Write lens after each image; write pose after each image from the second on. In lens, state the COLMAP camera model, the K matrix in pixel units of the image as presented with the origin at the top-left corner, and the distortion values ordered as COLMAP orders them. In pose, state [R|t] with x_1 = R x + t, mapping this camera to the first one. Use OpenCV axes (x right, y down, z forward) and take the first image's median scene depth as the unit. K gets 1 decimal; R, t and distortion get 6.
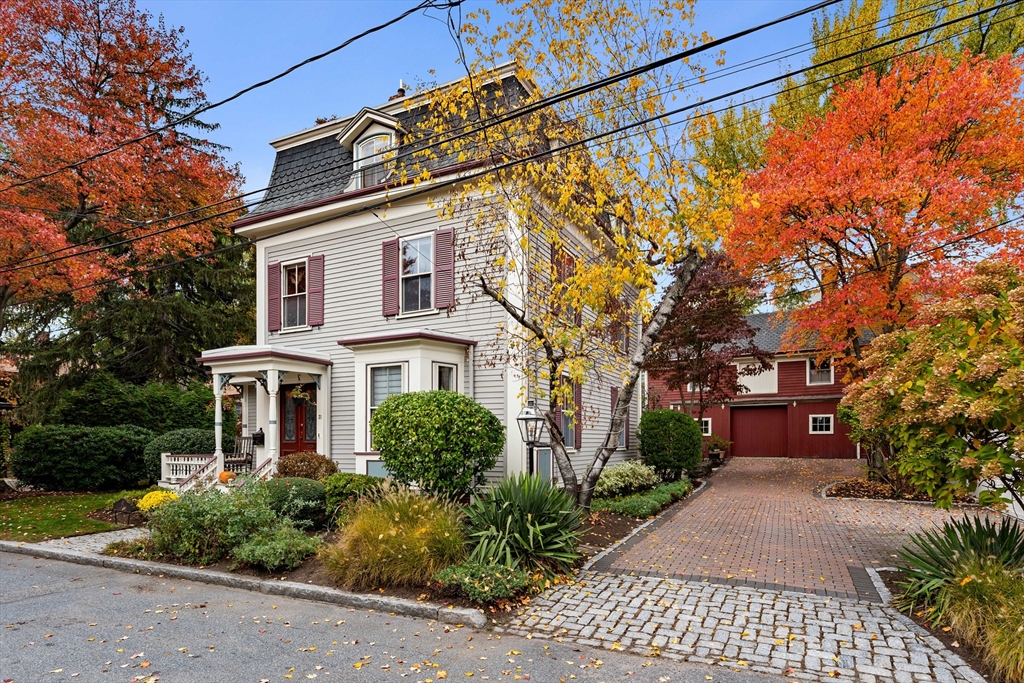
lens RADIAL K [[553.9, 0, 512.7], [0, 553.9, 435.2], [0, 0, 1]] dist [-0.000669, -0.000173]
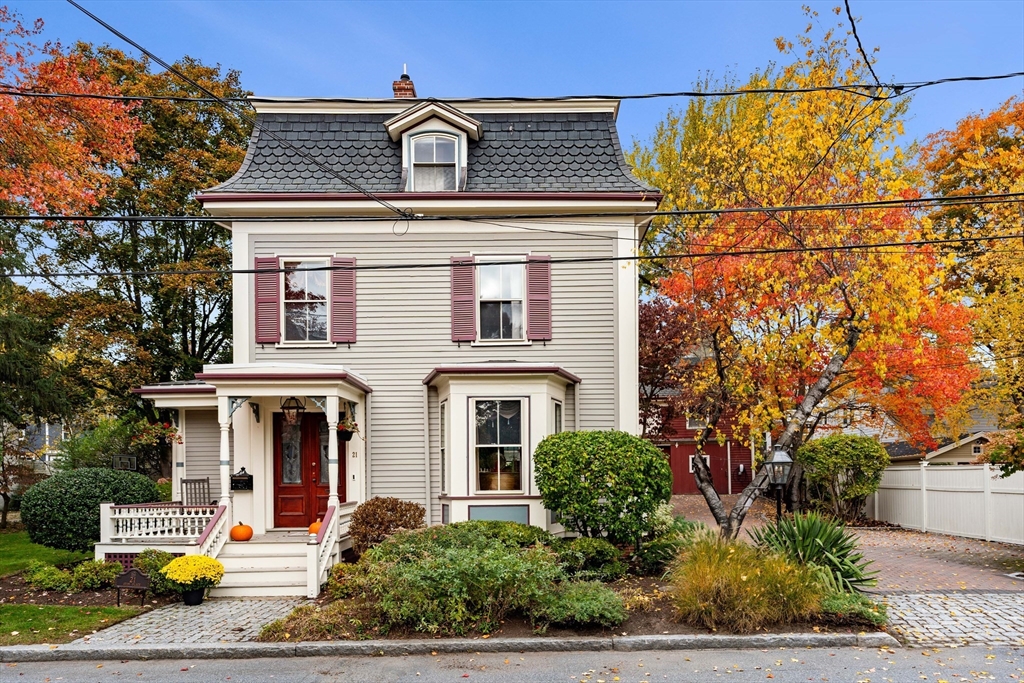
lens RADIAL K [[610.9, 0, 511.9], [0, 610.9, 470.7], [0, 0, 1]] dist [0.002010, 0.000274]
pose [[0.900667, -0.000791, 0.434510, -0.583886], [0.002057, 0.999995, -0.002445, -0.007079], [-0.434506, 0.003096, 0.900664, 0.089540]]
